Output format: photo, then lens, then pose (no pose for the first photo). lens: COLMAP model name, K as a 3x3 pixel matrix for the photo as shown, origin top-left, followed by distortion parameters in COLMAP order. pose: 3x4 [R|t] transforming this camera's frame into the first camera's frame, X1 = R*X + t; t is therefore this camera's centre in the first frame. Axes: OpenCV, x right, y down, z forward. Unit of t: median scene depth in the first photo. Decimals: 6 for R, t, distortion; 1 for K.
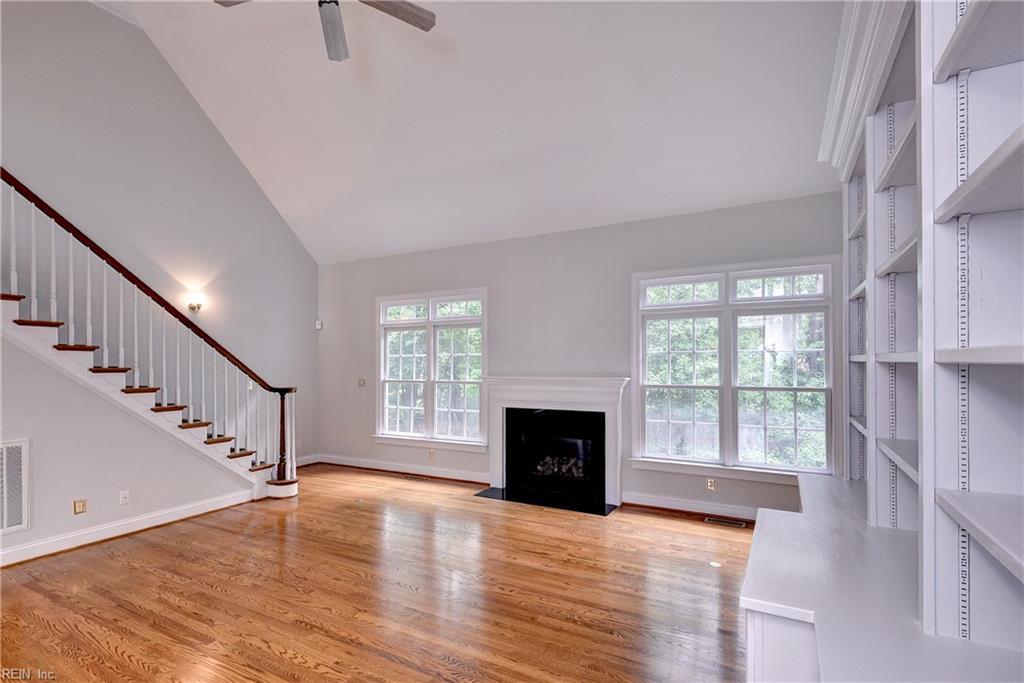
lens RADIAL K [[486.5, 0, 507.0], [0, 486.5, 349.7], [0, 0, 1]] dist [0.020967, -0.005221]
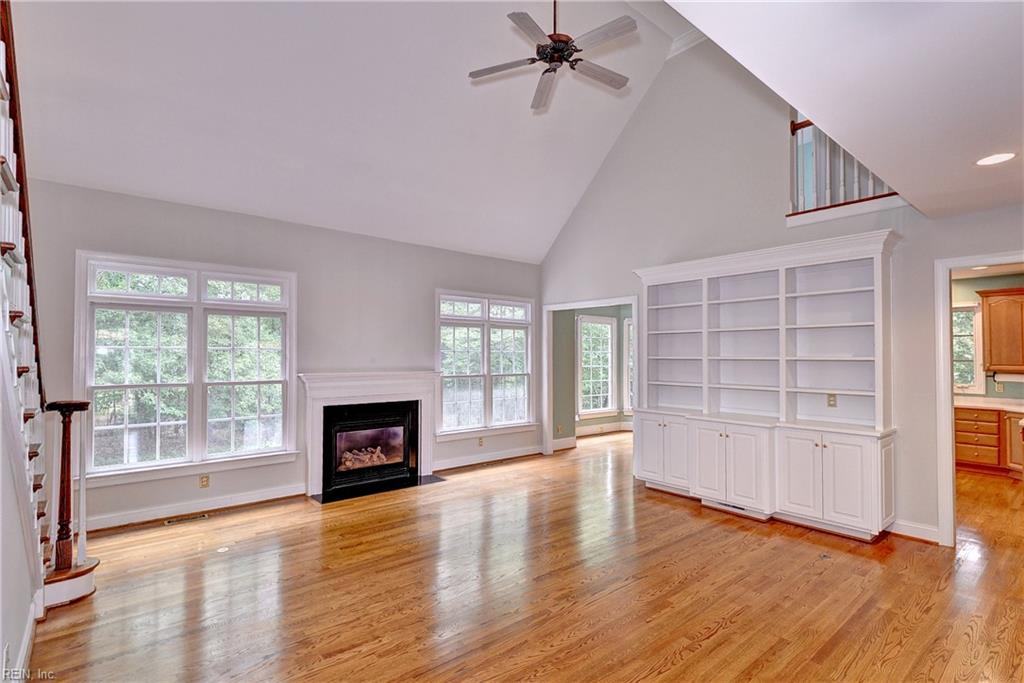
lens RADIAL K [[486.5, 0, 514.8], [0, 486.5, 346.1], [0, 0, 1]] dist [0.020967, -0.005221]
pose [[0.360310, 0.030261, 0.932342, -0.832318], [-0.016604, 0.999523, -0.026025, 0.022685], [-0.932685, -0.006104, 0.360640, 0.347628]]
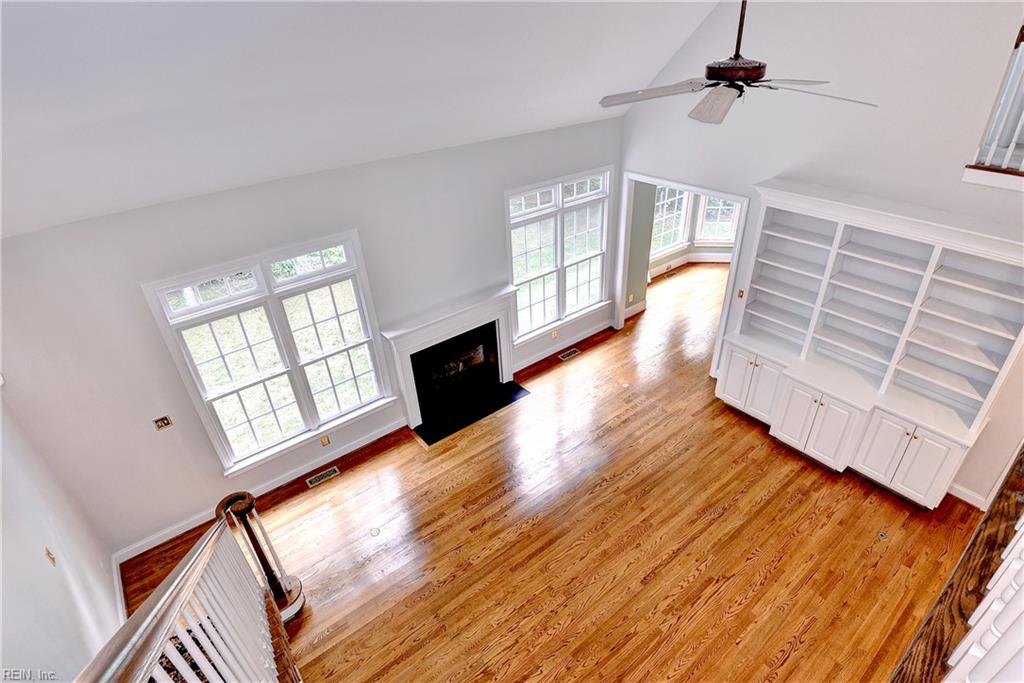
lens RADIAL K [[516.9, 0, 512.3], [0, 516.9, 350.8], [0, 0, 1]] dist [-0.039728, -0.001585]
pose [[0.400881, -0.480627, 0.779931, -0.768081], [0.030545, 0.857871, 0.512957, -0.427778], [-0.915621, -0.181812, 0.358585, 0.511687]]
